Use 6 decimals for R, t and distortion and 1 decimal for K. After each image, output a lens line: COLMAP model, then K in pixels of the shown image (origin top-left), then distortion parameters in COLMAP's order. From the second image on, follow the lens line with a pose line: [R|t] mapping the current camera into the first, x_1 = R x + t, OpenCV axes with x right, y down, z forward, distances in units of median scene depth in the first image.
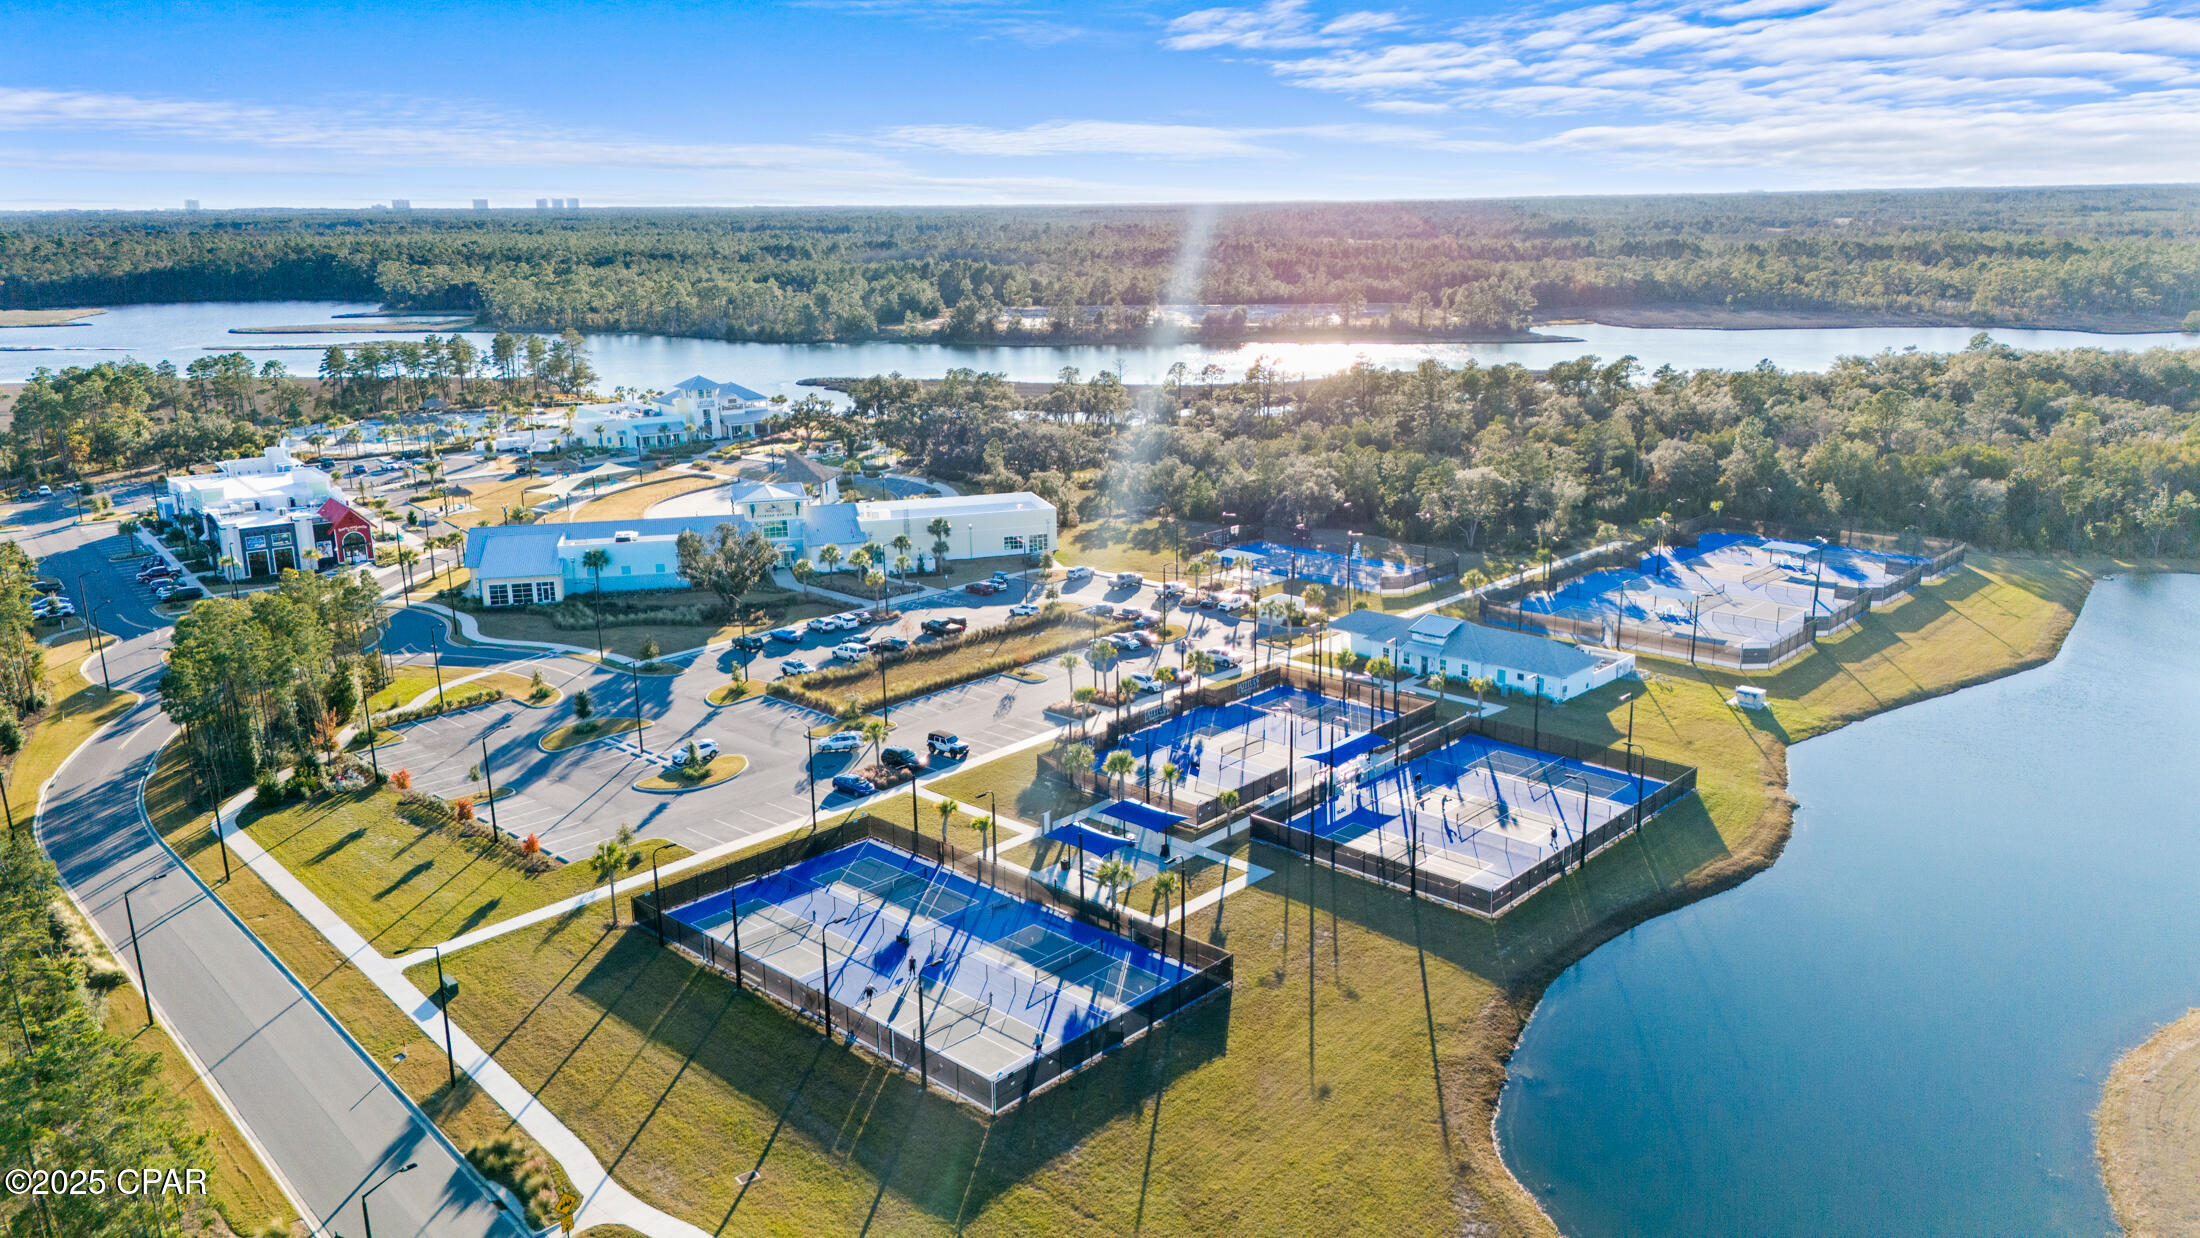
lens RADIAL K [[1645.3, 0, 1100.0], [0, 1645.3, 619.0], [0, 0, 1]] dist [0.064524, -0.000065]
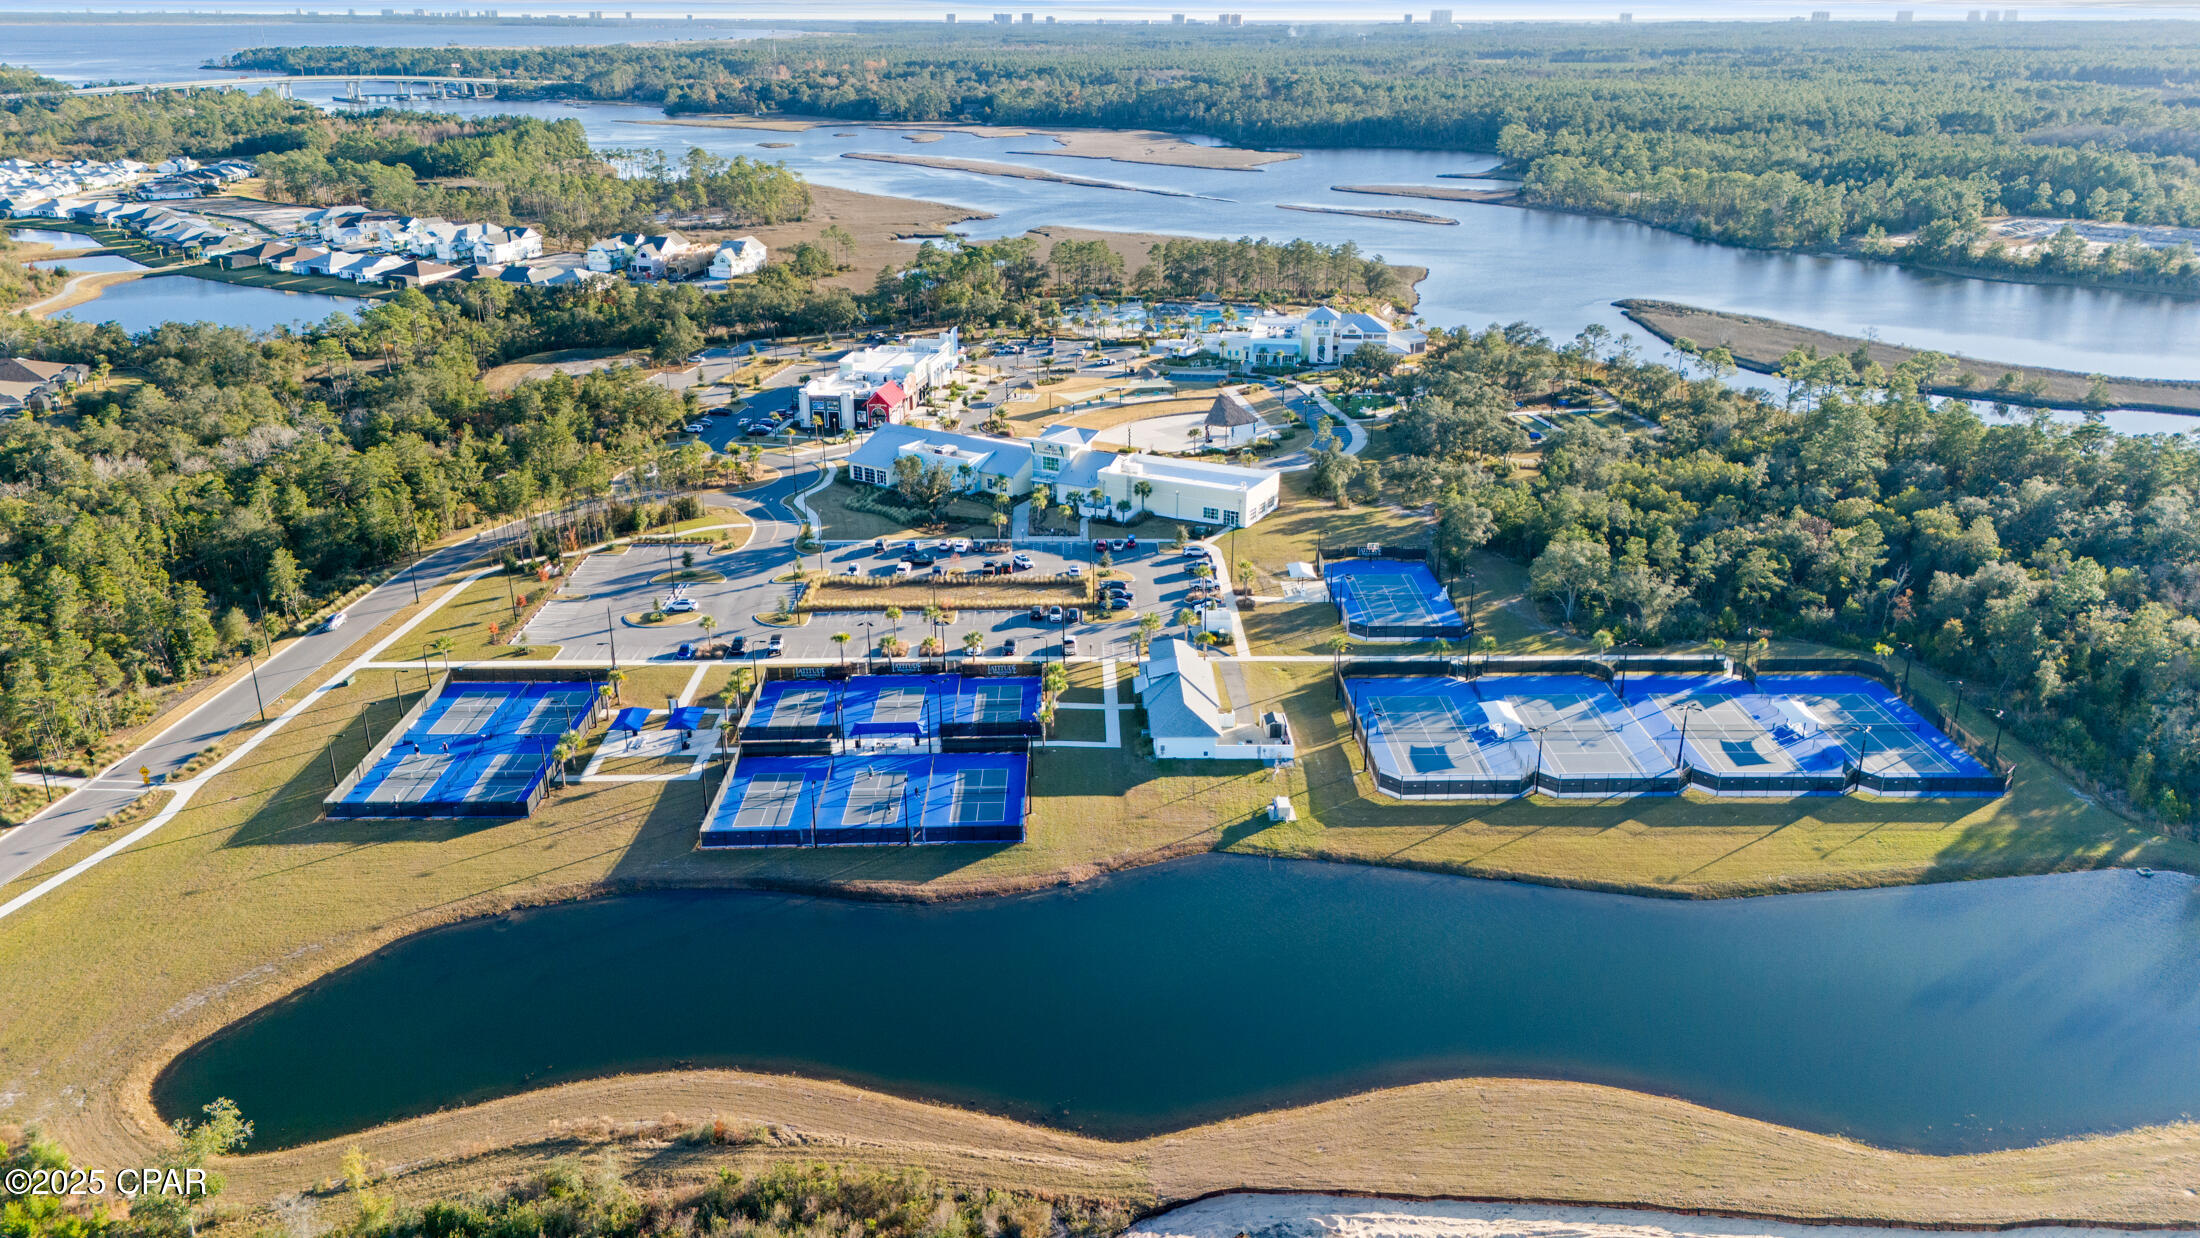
lens RADIAL K [[1645.3, 0, 1100.0], [0, 1645.3, 619.0], [0, 0, 1]] dist [0.064524, -0.000065]
pose [[0.704429, 0.257821, -0.661292, 0.755242], [-0.186145, 0.966189, 0.178405, -0.184579], [0.684930, -0.002578, 0.728604, 0.093128]]
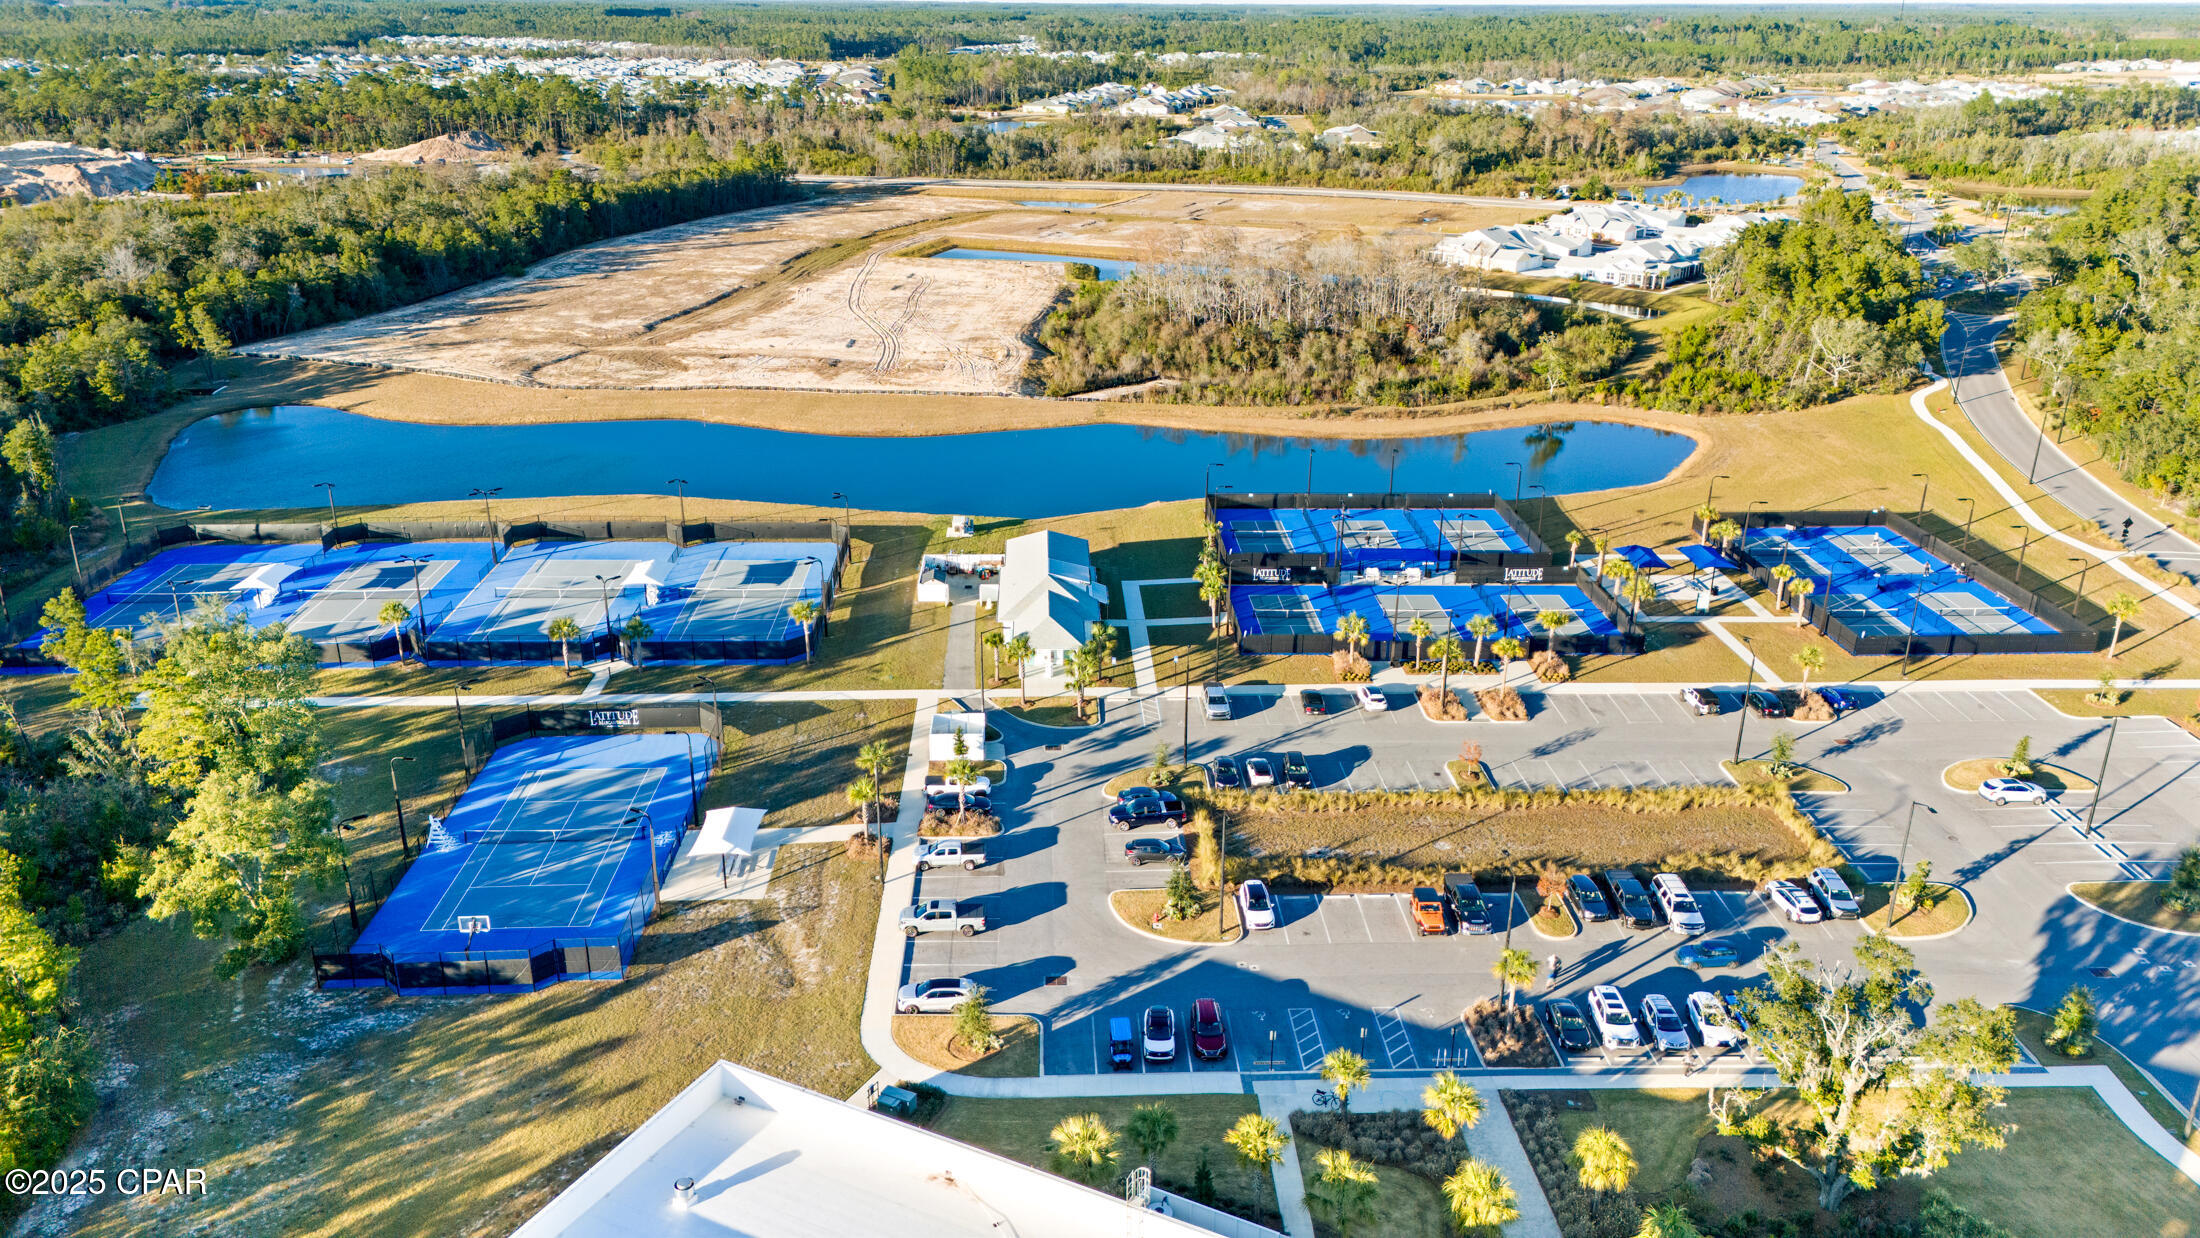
lens RADIAL K [[1645.3, 0, 1100.0], [0, 1645.3, 619.0], [0, 0, 1]] dist [0.064524, -0.000065]
pose [[-0.721254, -0.236737, 0.650959, -0.303793], [0.165888, 0.853397, 0.494160, -0.322184], [-0.672513, 0.464401, -0.576245, 1.206902]]
